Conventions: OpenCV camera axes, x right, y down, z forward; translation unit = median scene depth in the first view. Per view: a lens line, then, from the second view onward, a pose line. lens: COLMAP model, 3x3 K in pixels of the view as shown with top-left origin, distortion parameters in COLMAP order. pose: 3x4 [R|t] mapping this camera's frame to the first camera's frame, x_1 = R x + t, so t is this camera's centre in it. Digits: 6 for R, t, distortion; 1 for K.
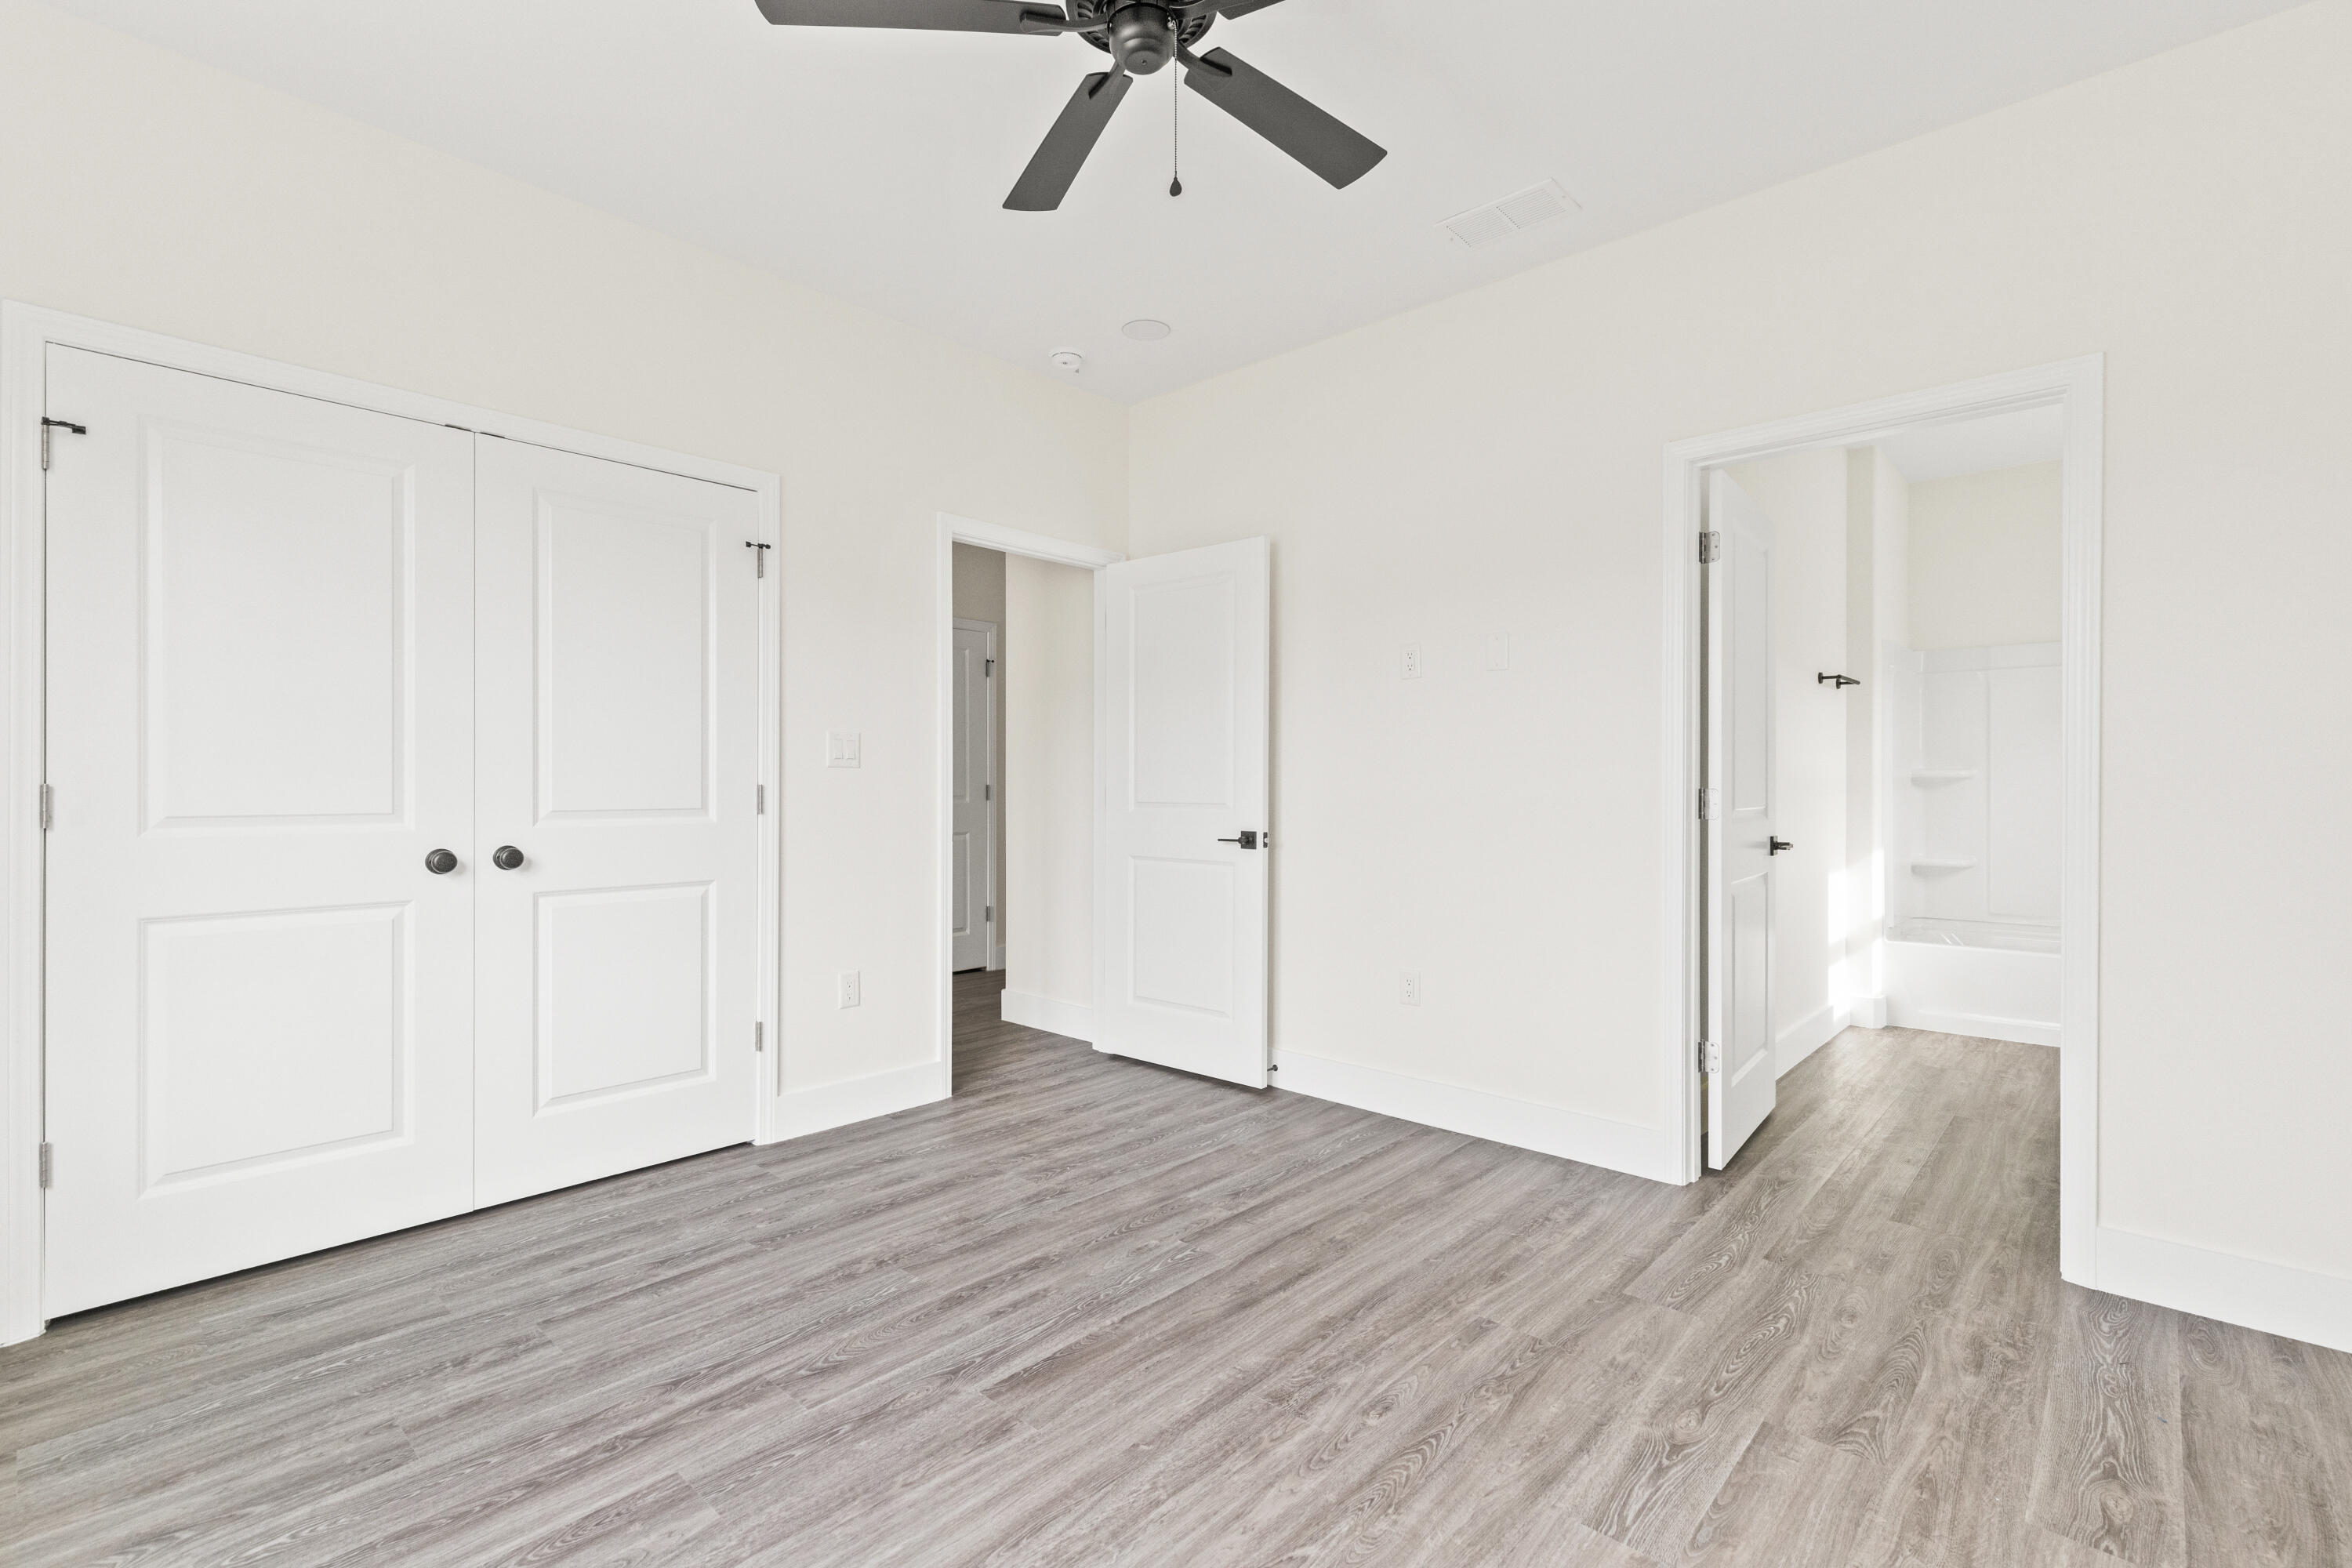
lens RADIAL K [[1068.0, 0, 1177.4], [0, 1068.0, 786.2], [0, 0, 1]] dist [0.013872, -0.001783]
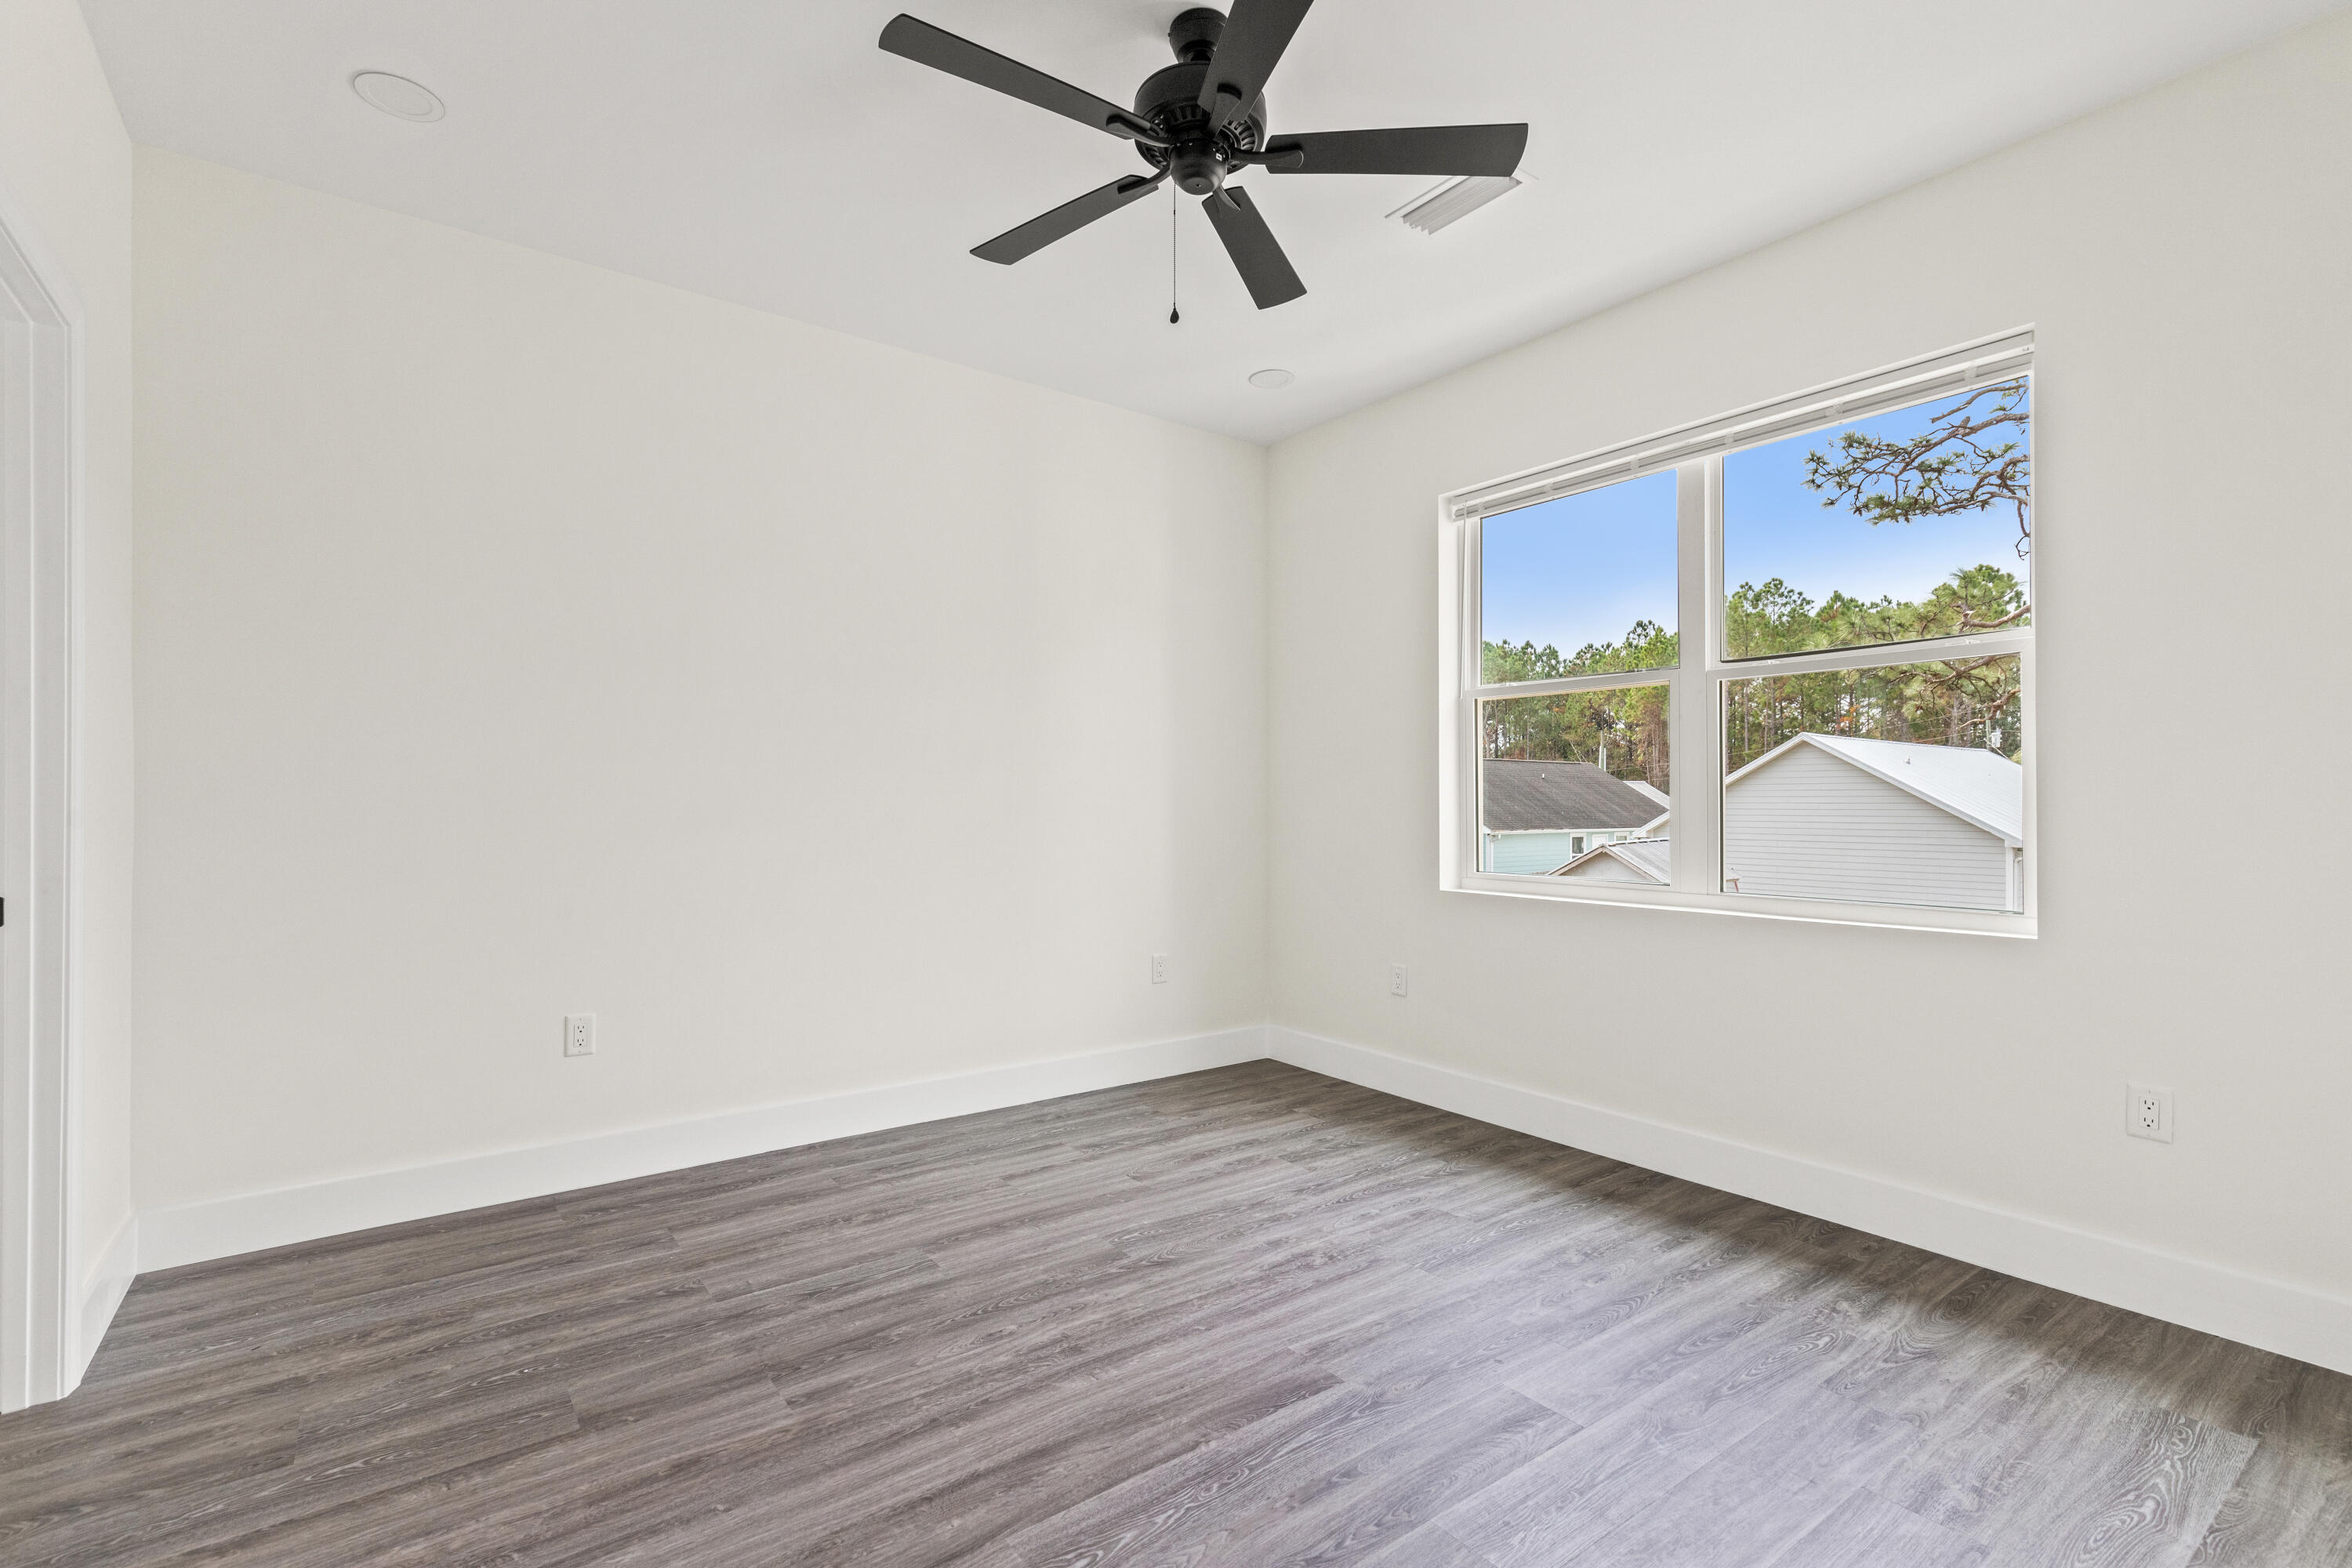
lens RADIAL K [[1068.0, 0, 1174.0], [0, 1068.0, 791.4], [0, 0, 1]] dist [0.013872, -0.001783]
pose [[-0.982239, -0.000415, 0.187635, -0.206142], [-0.001905, 0.999968, -0.007761, -0.005606], [-0.187626, -0.007980, -0.982208, 1.967977]]
